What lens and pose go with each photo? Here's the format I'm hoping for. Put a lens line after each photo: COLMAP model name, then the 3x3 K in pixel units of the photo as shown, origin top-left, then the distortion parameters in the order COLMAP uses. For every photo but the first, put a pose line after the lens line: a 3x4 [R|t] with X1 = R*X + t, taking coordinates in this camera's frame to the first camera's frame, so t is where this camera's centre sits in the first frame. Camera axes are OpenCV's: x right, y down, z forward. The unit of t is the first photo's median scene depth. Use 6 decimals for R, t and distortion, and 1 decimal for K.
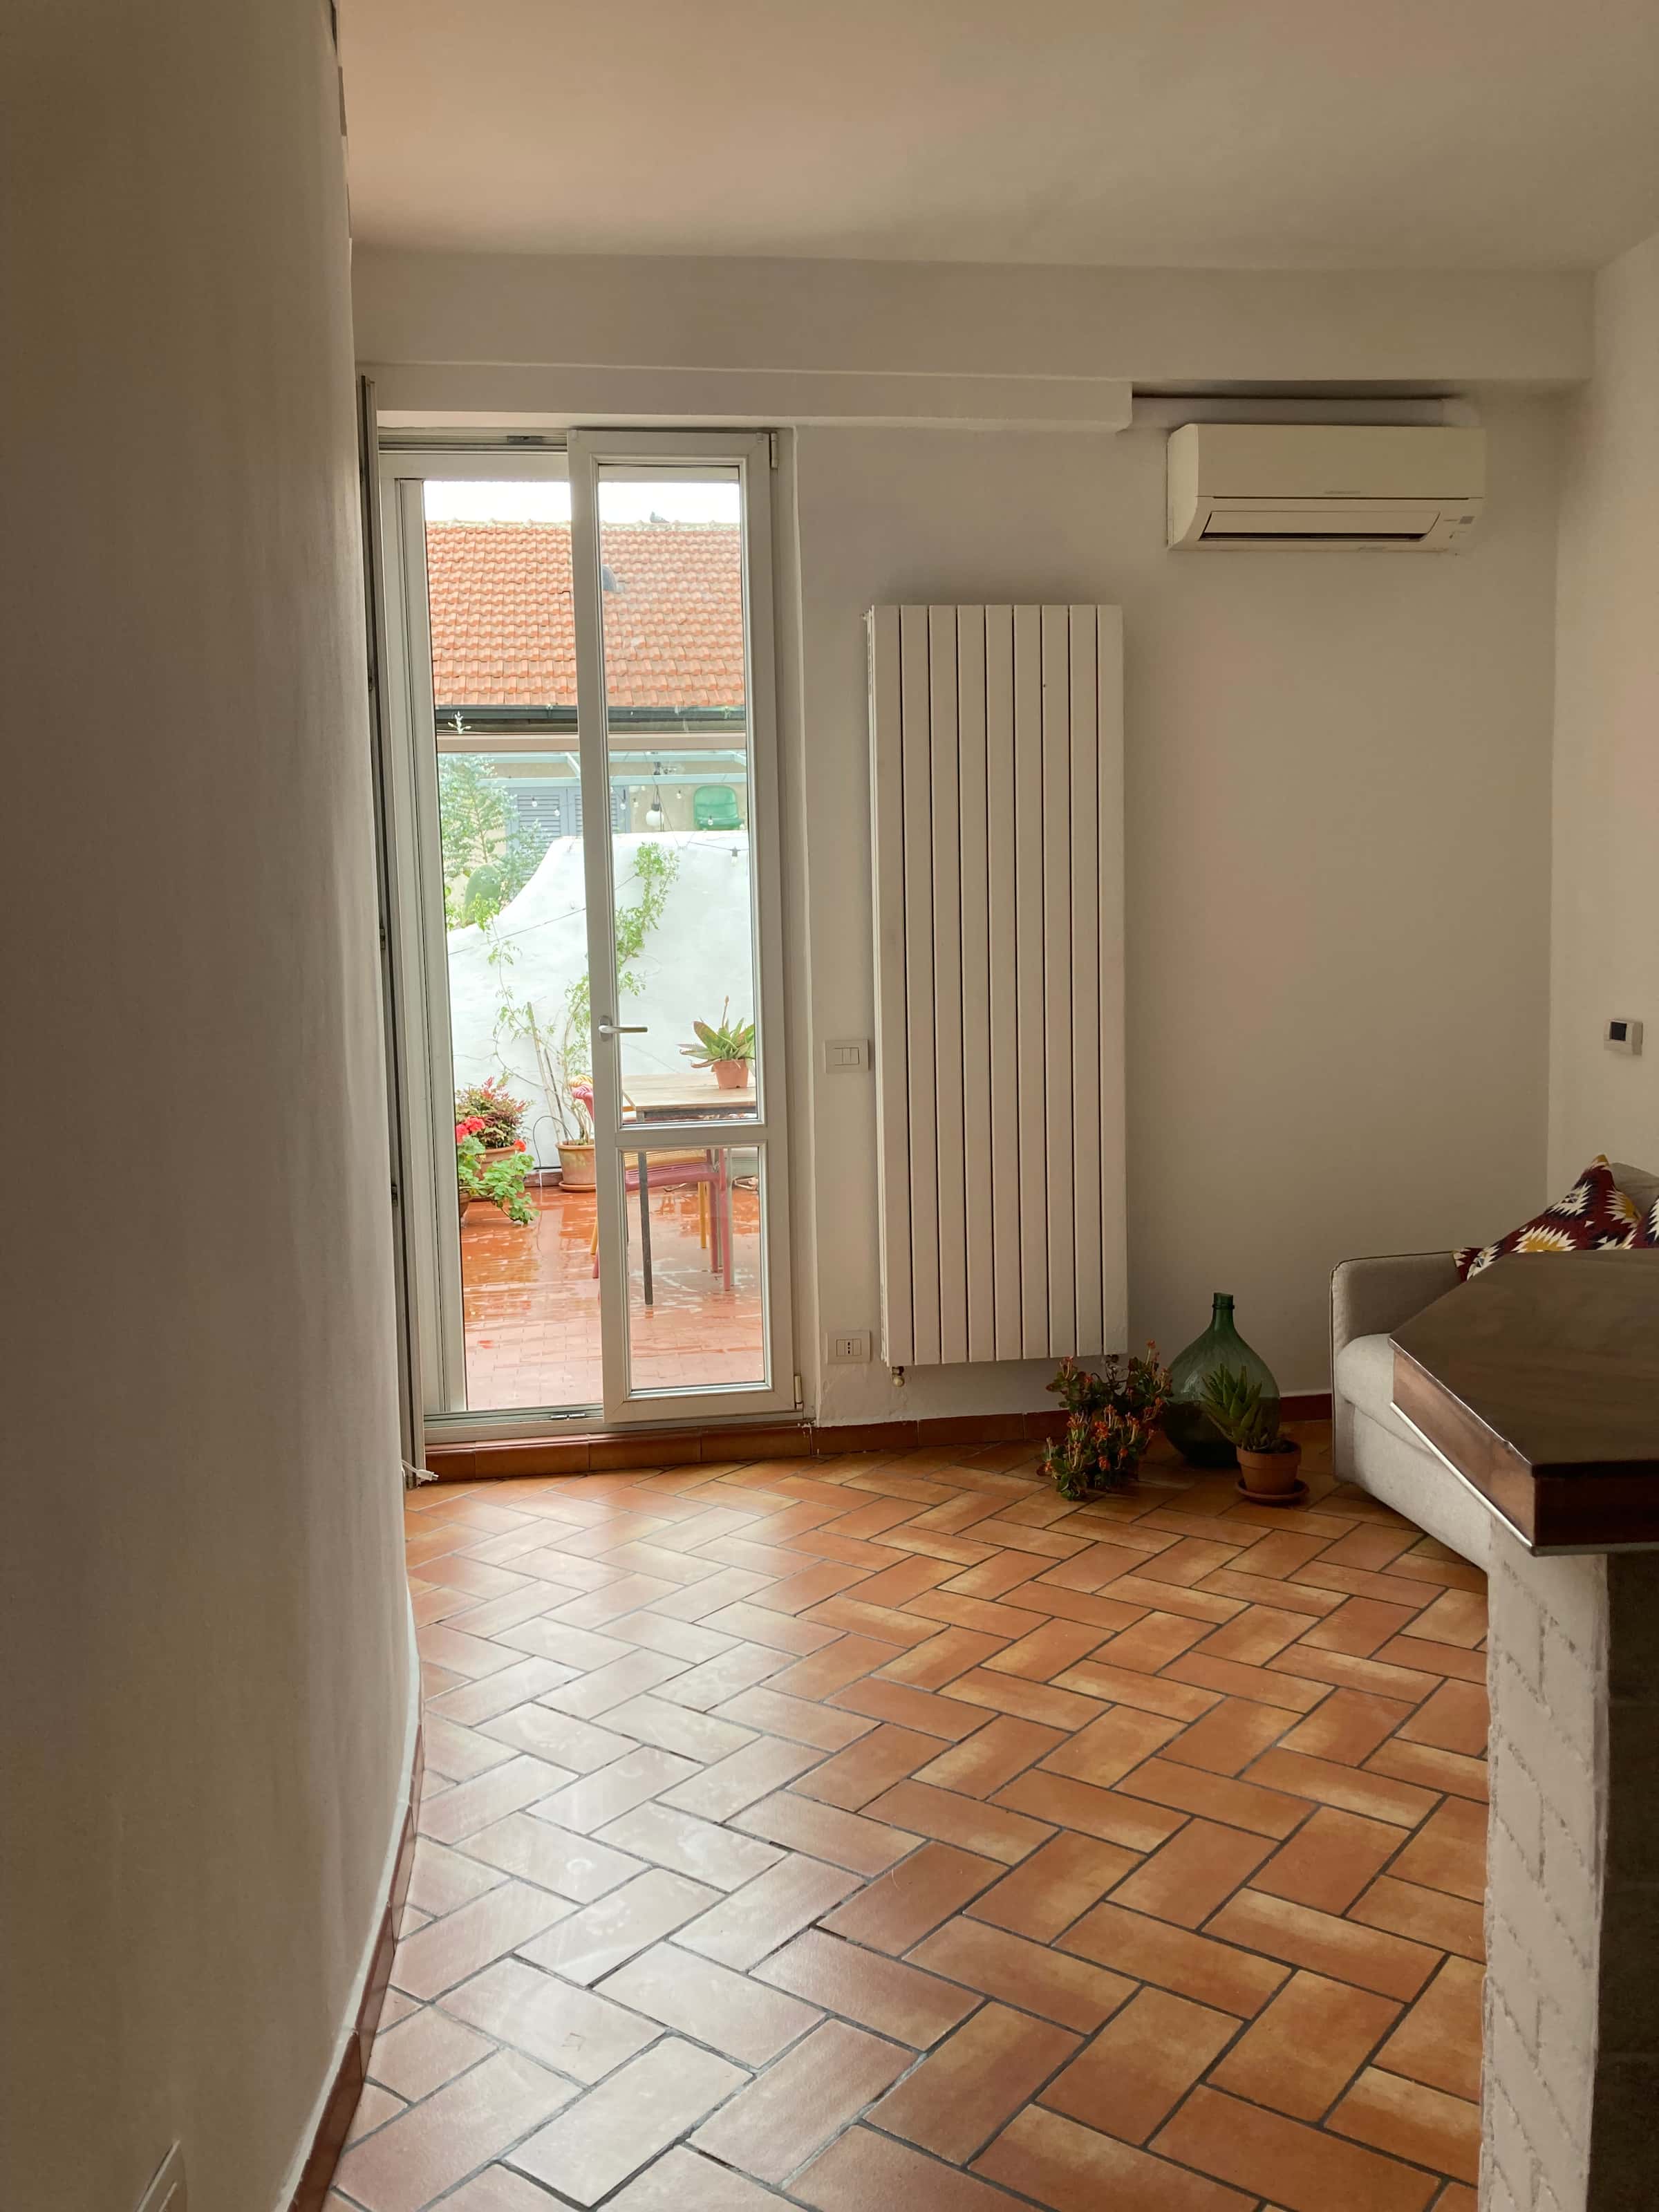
lens RADIAL K [[1801.6, 0, 819.6], [0, 1801.6, 1112.2], [0, 0, 1]] dist [0.004913, -0.000578]
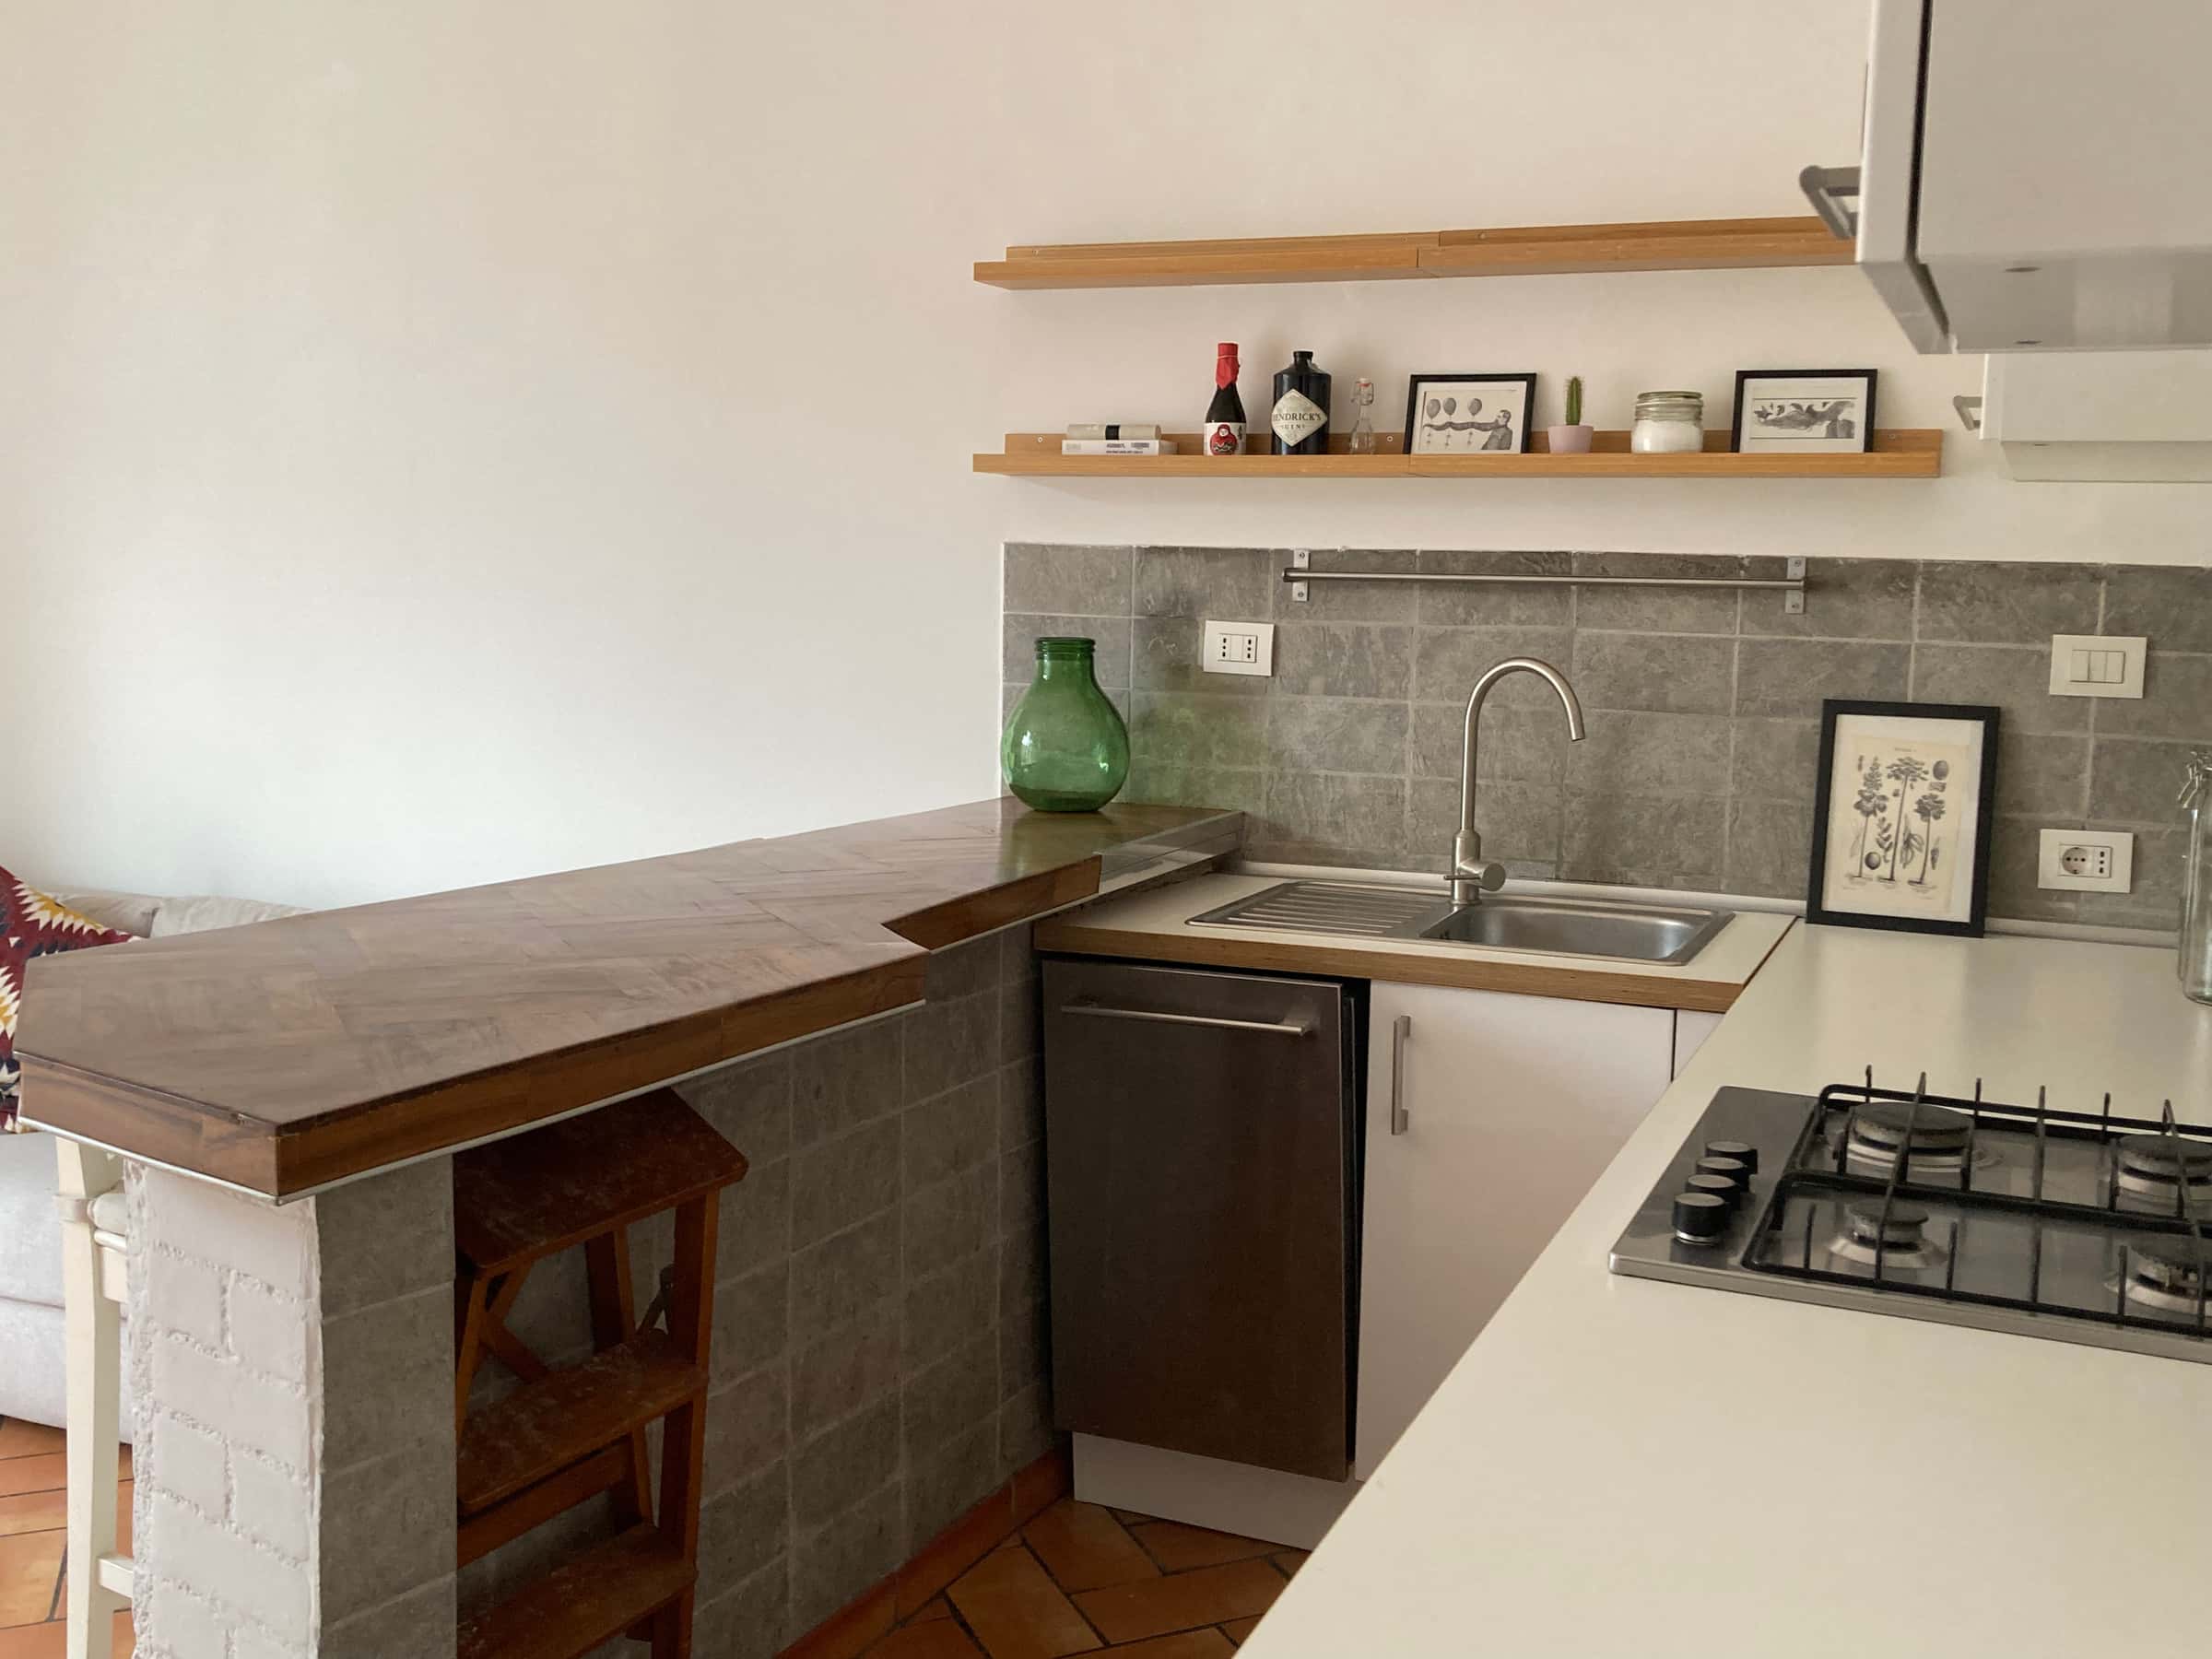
lens RADIAL K [[2160.9, 0, 1106.0], [0, 2160.9, 829.5], [0, 0, 1]] dist [0.138025, -0.272178]
pose [[0.531537, -0.071148, 0.844042, -0.133236], [0.049193, 0.997377, 0.053094, -0.011577], [-0.845606, 0.013300, 0.533642, -0.054405]]
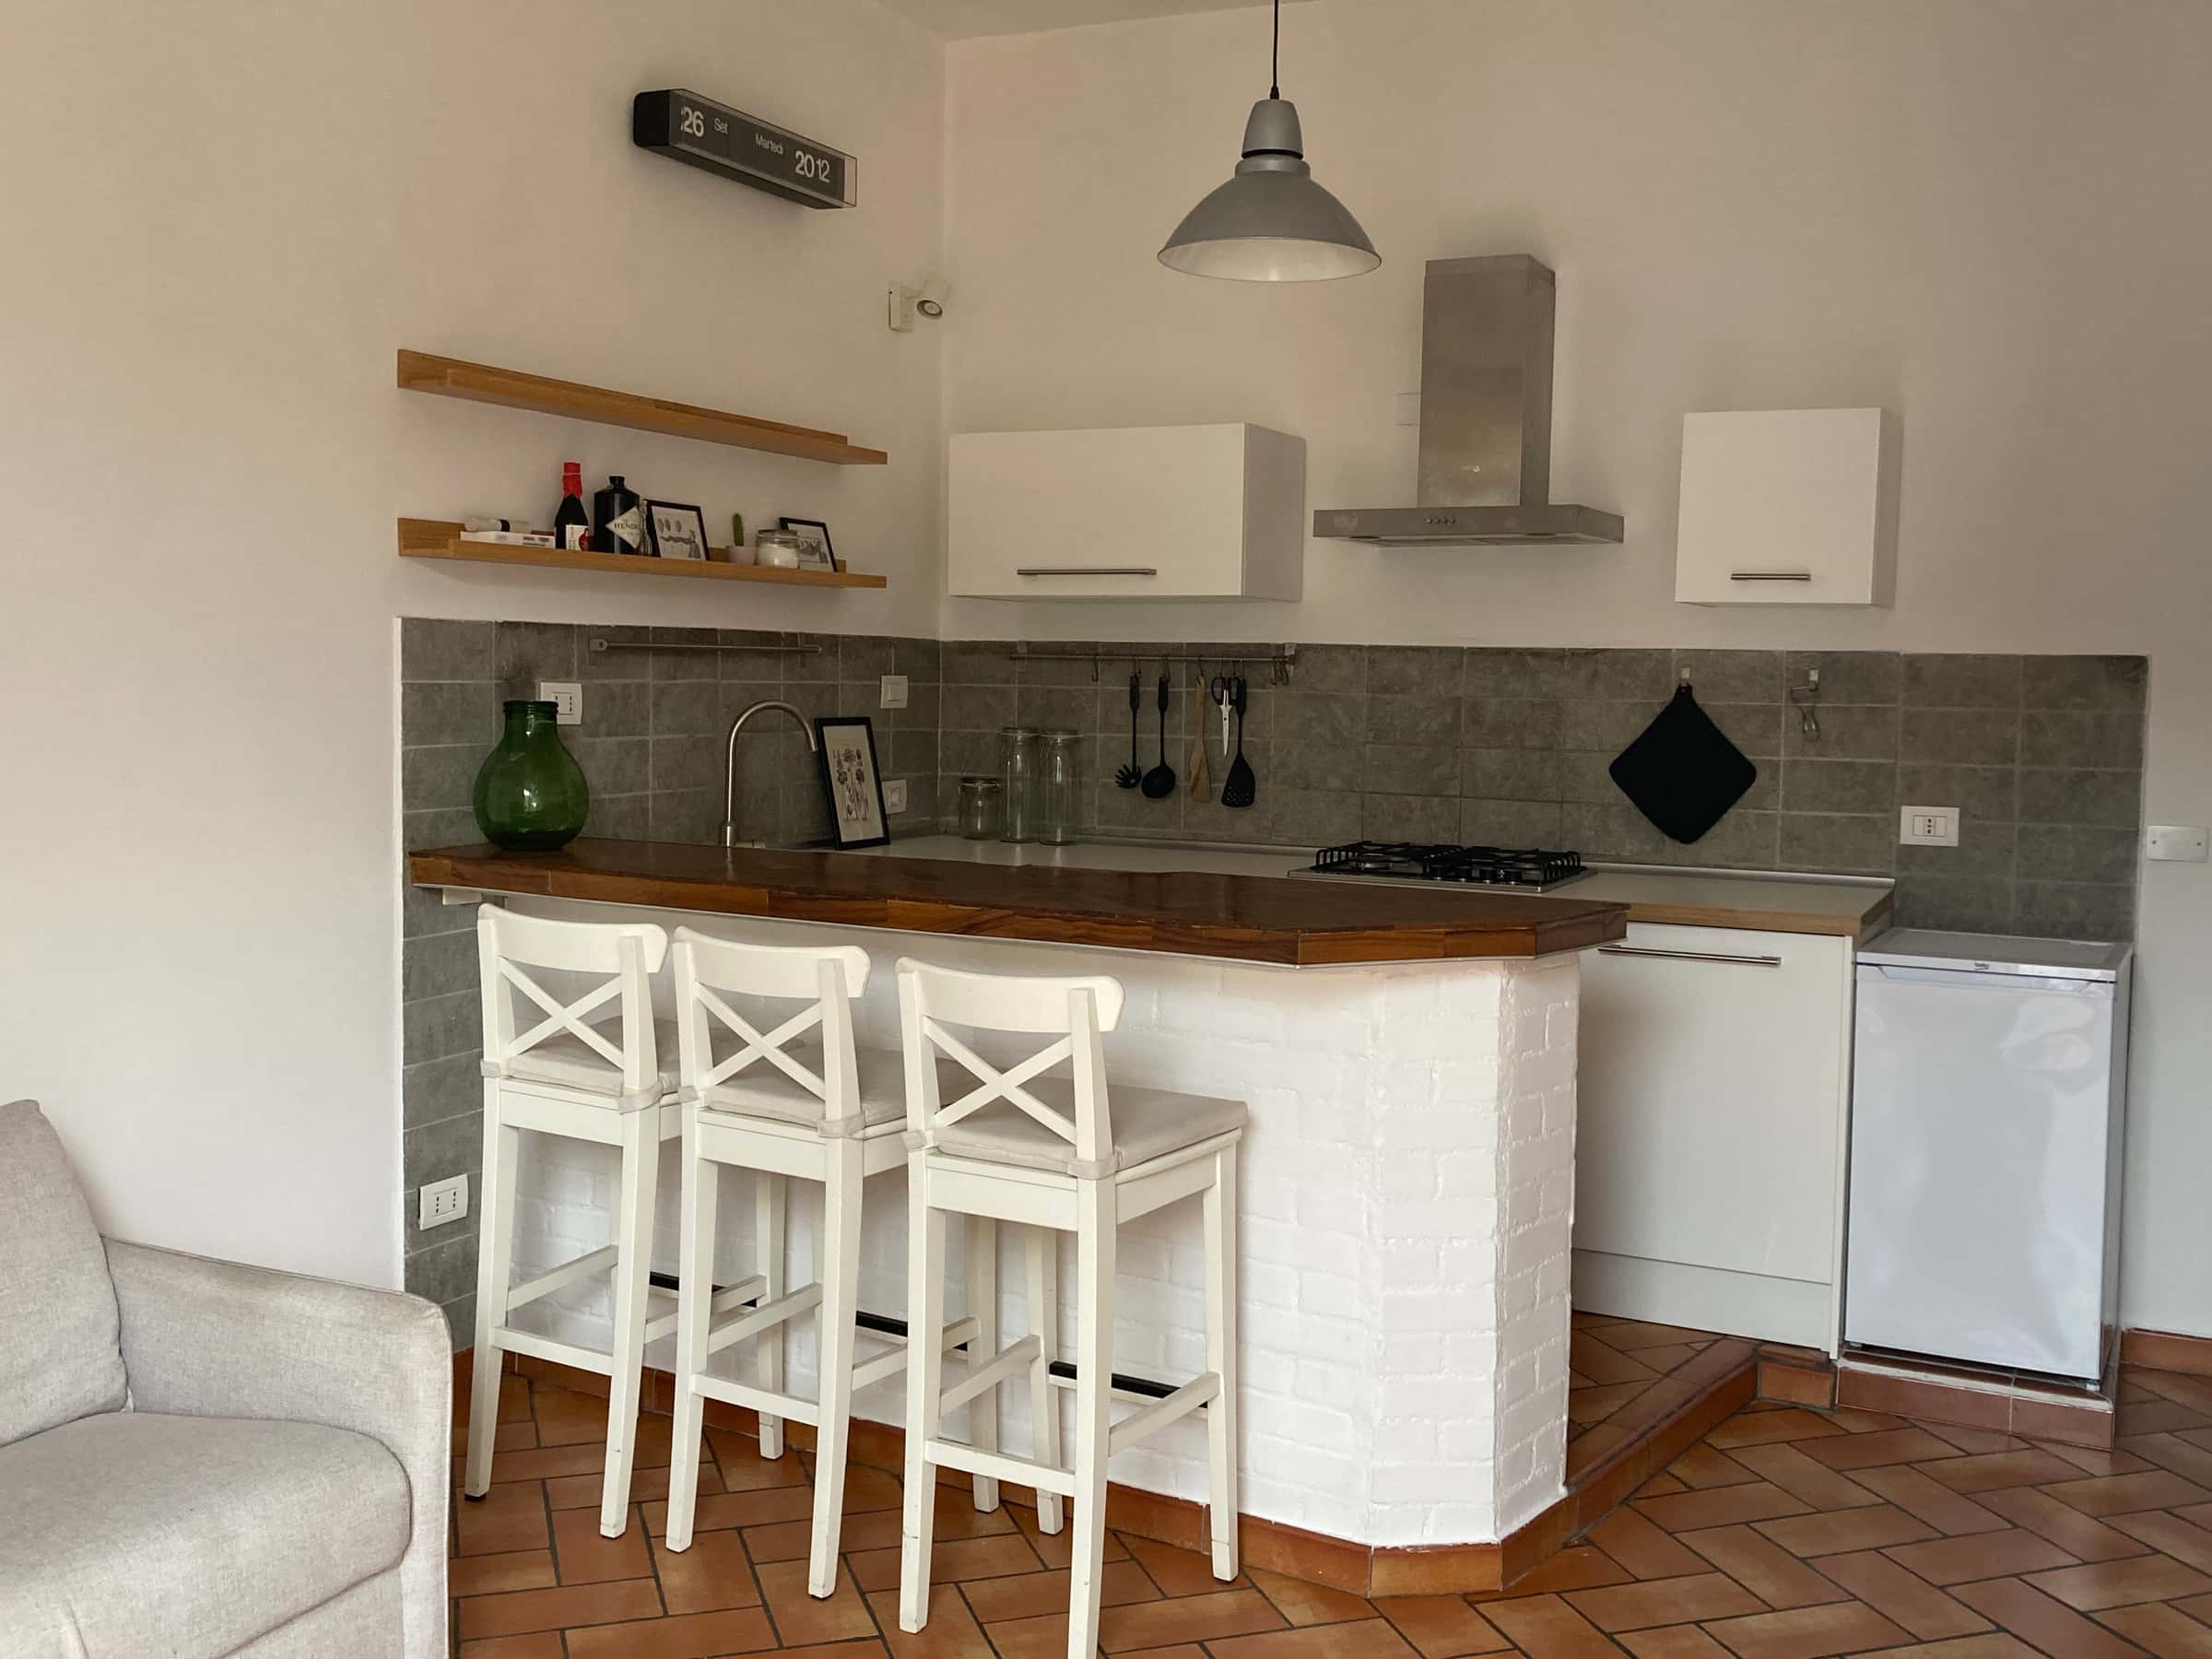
lens RADIAL K [[2160.9, 0, 1106.0], [0, 2160.9, 829.5], [0, 0, 1]] dist [0.138025, -0.272178]
pose [[-0.824596, -0.040565, 0.564266, -0.205815], [0.052643, 0.987596, 0.147928, -0.119359], [-0.563268, 0.151685, -0.812232, 1.097401]]
